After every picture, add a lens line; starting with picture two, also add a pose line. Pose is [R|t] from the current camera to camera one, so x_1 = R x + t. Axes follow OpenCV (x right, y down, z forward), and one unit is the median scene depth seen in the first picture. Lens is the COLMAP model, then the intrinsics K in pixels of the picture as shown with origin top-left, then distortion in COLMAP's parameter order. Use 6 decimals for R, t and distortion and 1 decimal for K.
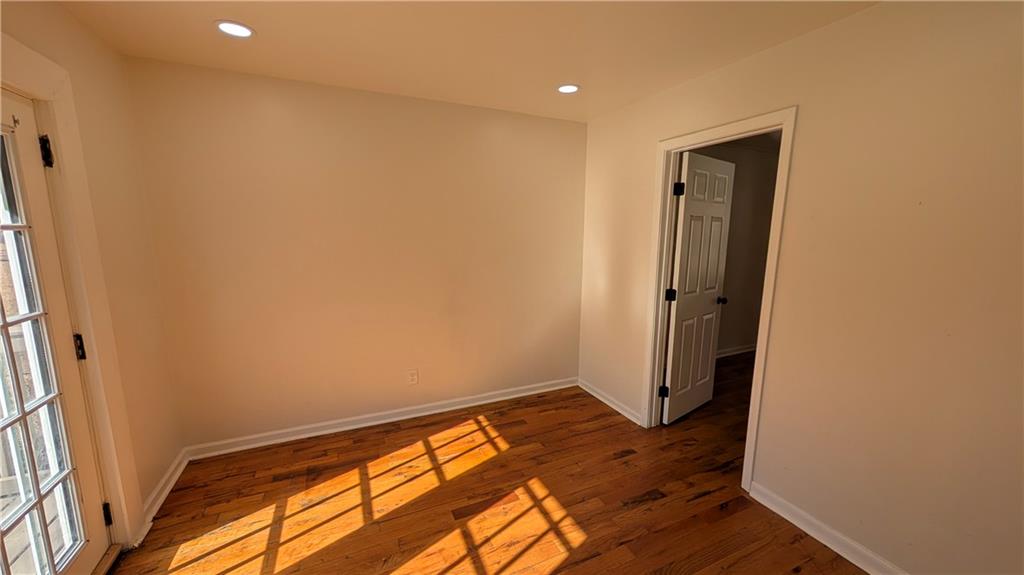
lens RADIAL K [[384.4, 0, 511.1], [0, 384.4, 287.8], [0, 0, 1]] dist [-0.000901, 0.000932]
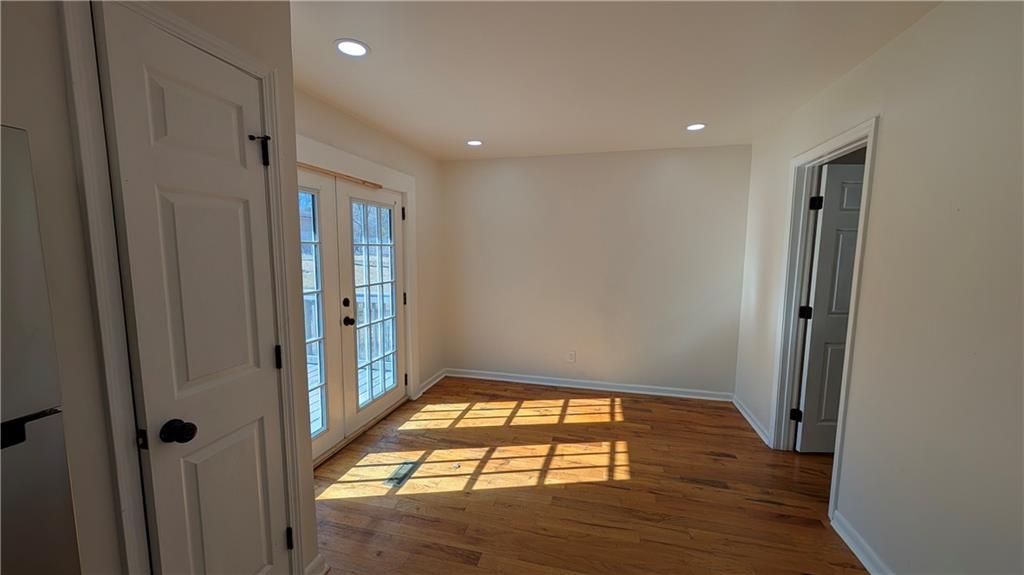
lens RADIAL K [[384.4, 0, 512.5], [0, 384.4, 285.2], [0, 0, 1]] dist [-0.000901, 0.000932]
pose [[0.774903, 0.054582, -0.629719, 0.507909], [-0.096219, 0.994840, -0.032173, 0.058456], [0.624713, 0.085522, 0.776157, -0.232084]]
